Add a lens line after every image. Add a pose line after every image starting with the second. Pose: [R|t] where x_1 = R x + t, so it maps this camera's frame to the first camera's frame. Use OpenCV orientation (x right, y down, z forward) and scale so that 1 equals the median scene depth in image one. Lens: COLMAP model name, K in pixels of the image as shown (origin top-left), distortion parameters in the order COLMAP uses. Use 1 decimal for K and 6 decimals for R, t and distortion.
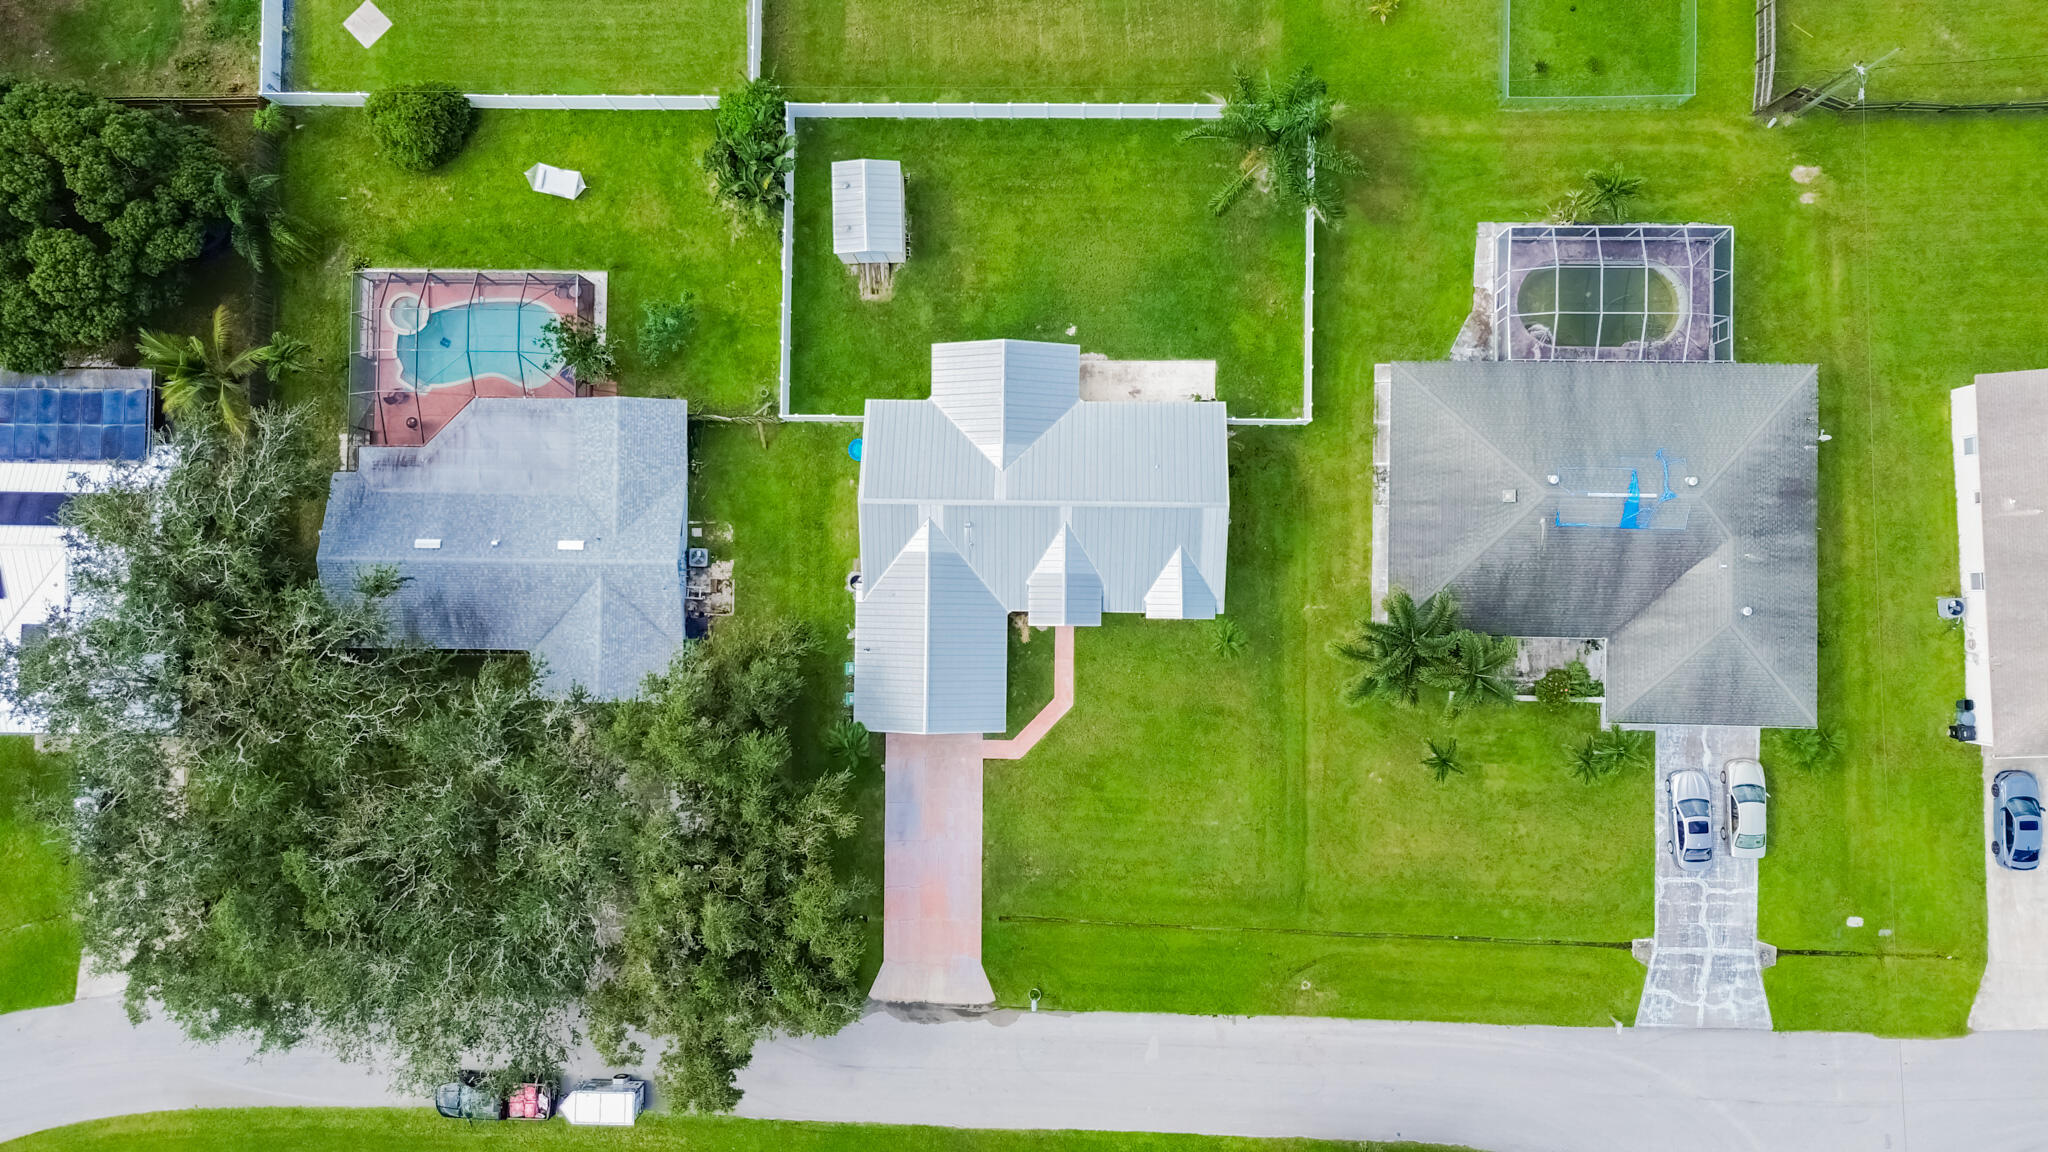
lens RADIAL K [[1437.6, 0, 1031.3], [0, 1437.6, 572.3], [0, 0, 1]] dist [0.041132, -0.028233]
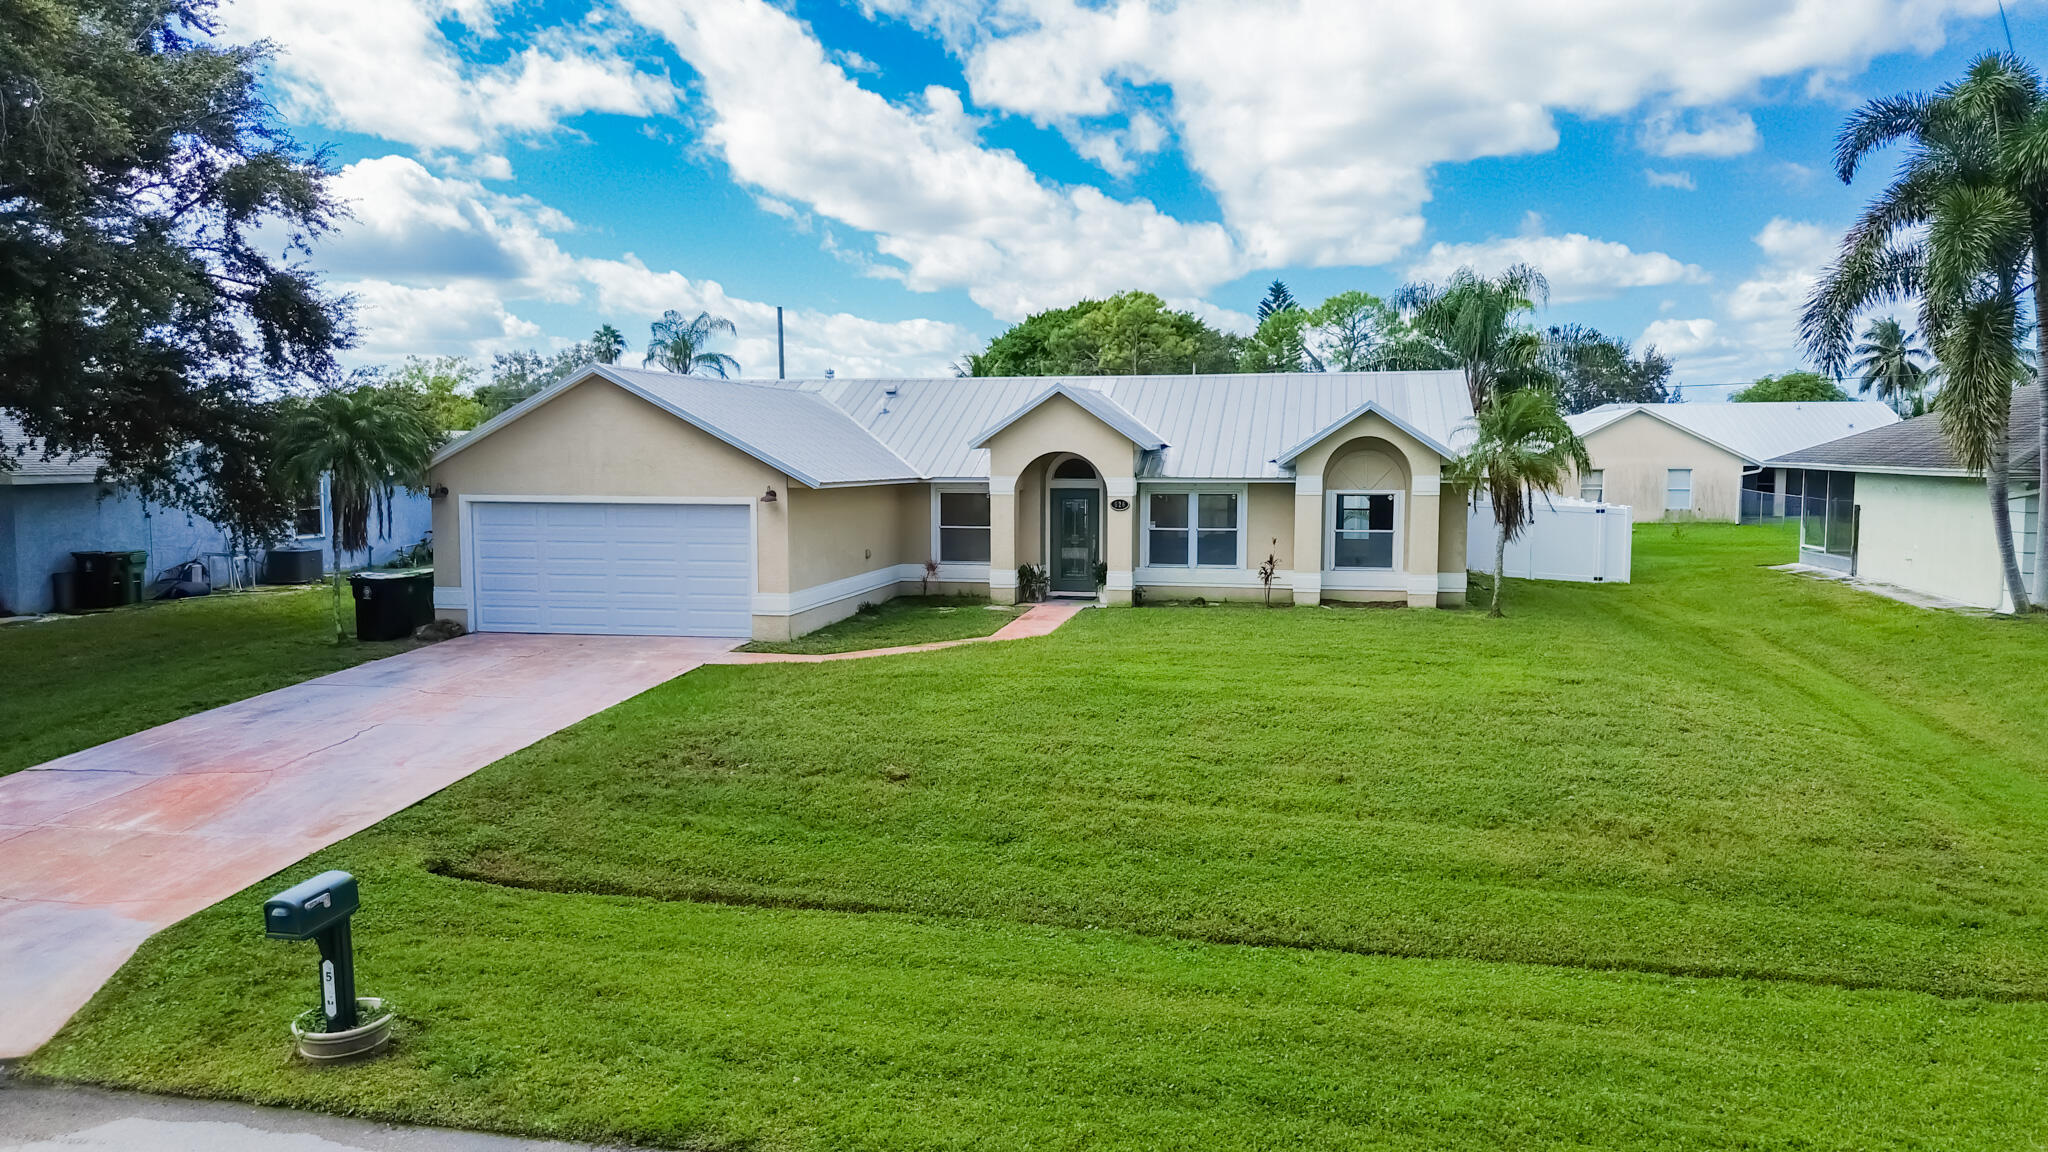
lens RADIAL K [[1437.6, 0, 1031.3], [0, 1437.6, 572.3], [0, 0, 1]] dist [0.041132, -0.028233]
pose [[0.982651, 0.043574, -0.180271, 0.083951], [-0.183653, 0.093138, -0.978569, 0.407796], [-0.025850, 0.994699, 0.099525, 0.958512]]
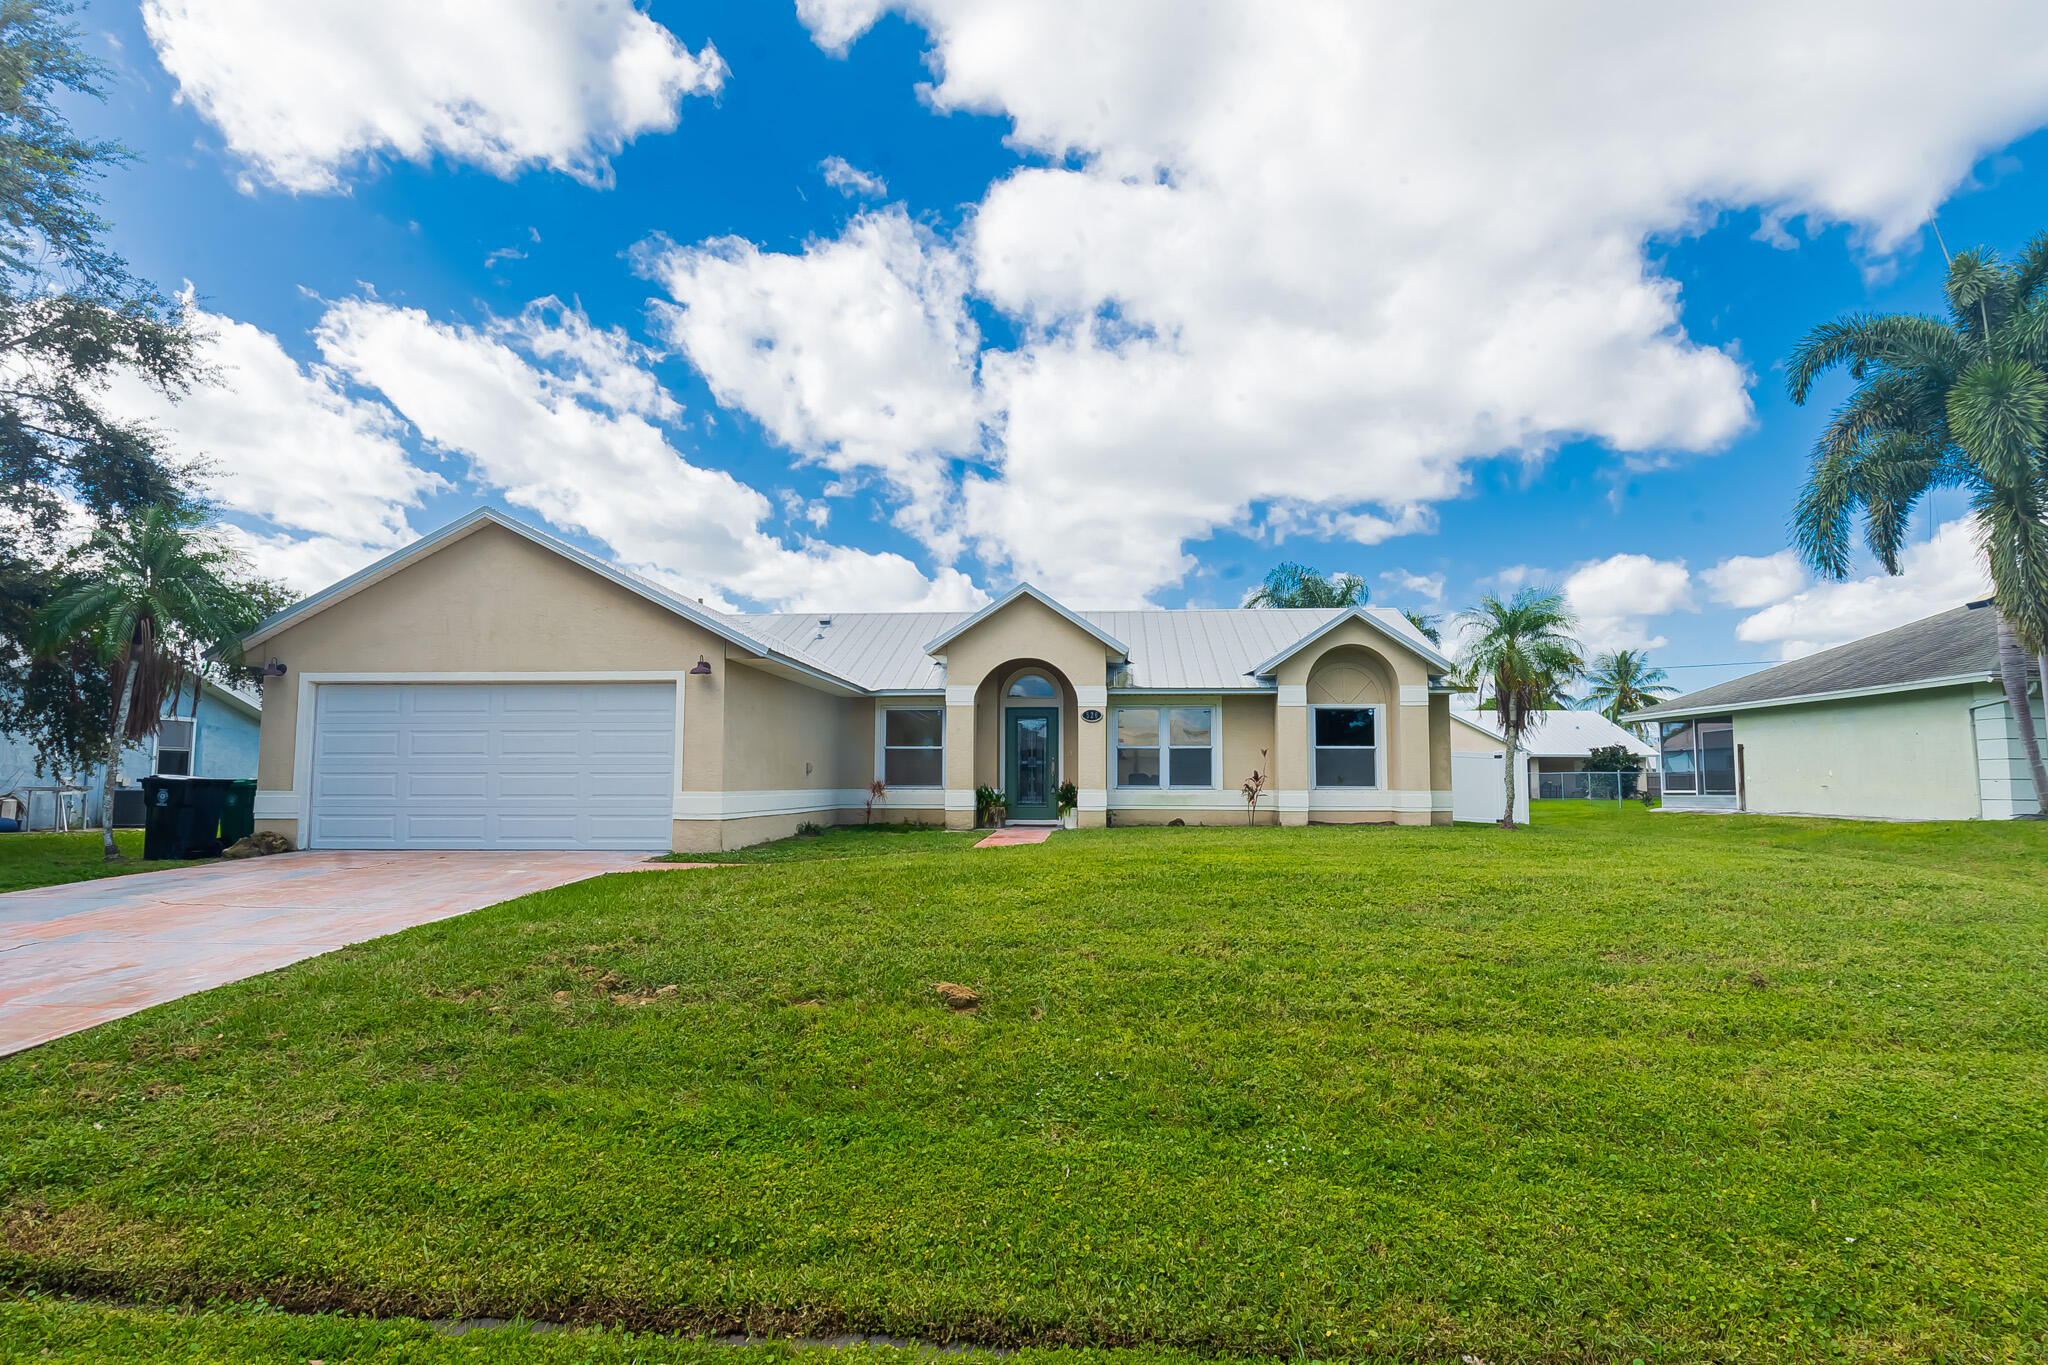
lens RADIAL K [[1109.0, 0, 1024.0], [0, 1109.0, 682.5], [0, 0, 1]] dist [-0.015898, 0.010131]
pose [[0.997853, 0.024042, -0.060928, 0.038745], [-0.058800, -0.081037, -0.994975, 0.299157], [-0.028859, 0.996421, -0.079449, 0.990732]]
